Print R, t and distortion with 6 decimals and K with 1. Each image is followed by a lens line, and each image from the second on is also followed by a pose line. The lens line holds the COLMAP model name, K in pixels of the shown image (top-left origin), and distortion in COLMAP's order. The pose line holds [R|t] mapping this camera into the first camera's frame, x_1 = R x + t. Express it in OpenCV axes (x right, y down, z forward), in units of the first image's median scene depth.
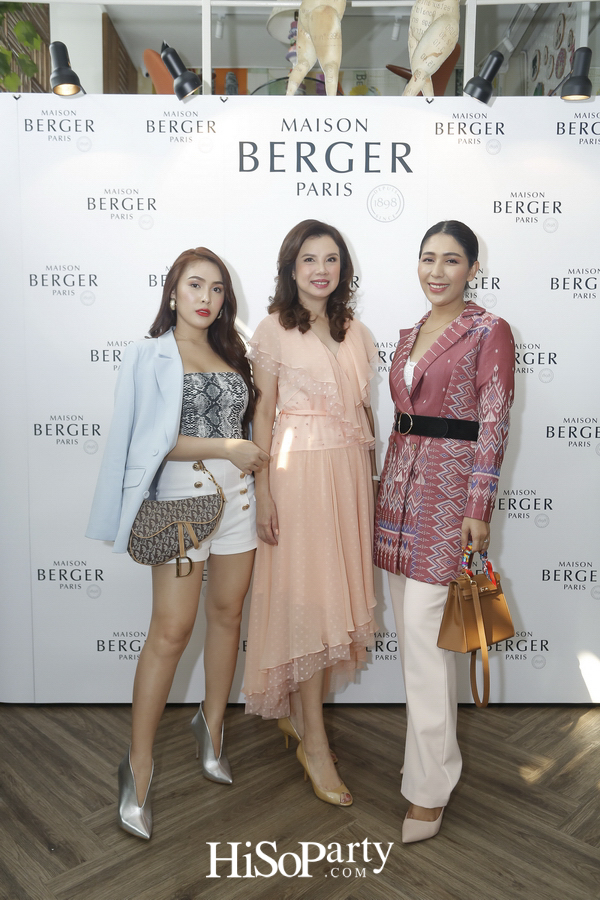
lens RADIAL K [[710.2, 0, 295.0], [0, 710.2, 458.5], [0, 0, 1]] dist [-0.022307, 0.067557]
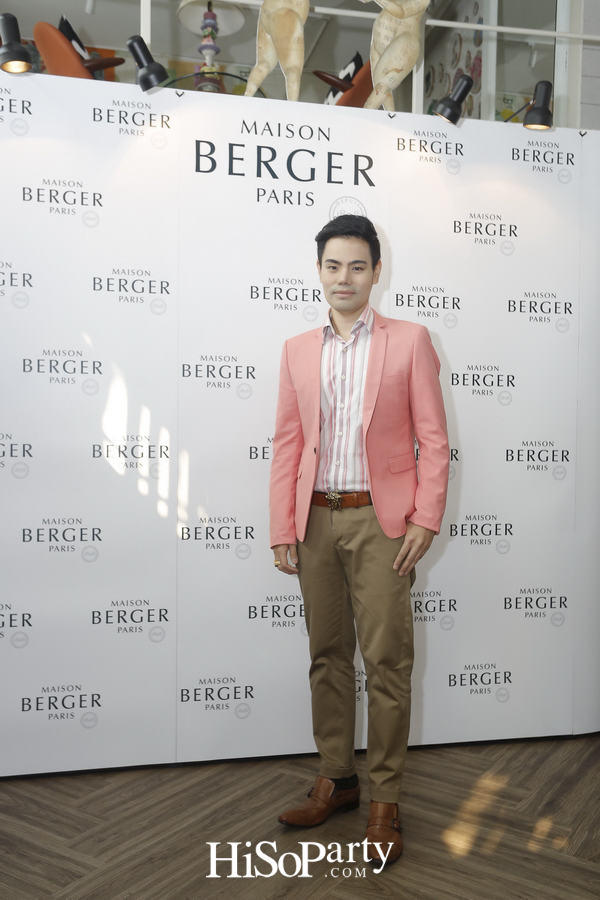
lens RADIAL K [[839.5, 0, 298.4], [0, 839.5, 457.3], [0, 0, 1]] dist [0.003824, 0.085201]
pose [[0.977226, 0.003492, 0.212175, -0.179633], [0.009452, 0.998156, -0.059964, 0.033664], [-0.211993, 0.060604, 0.975390, -0.075176]]
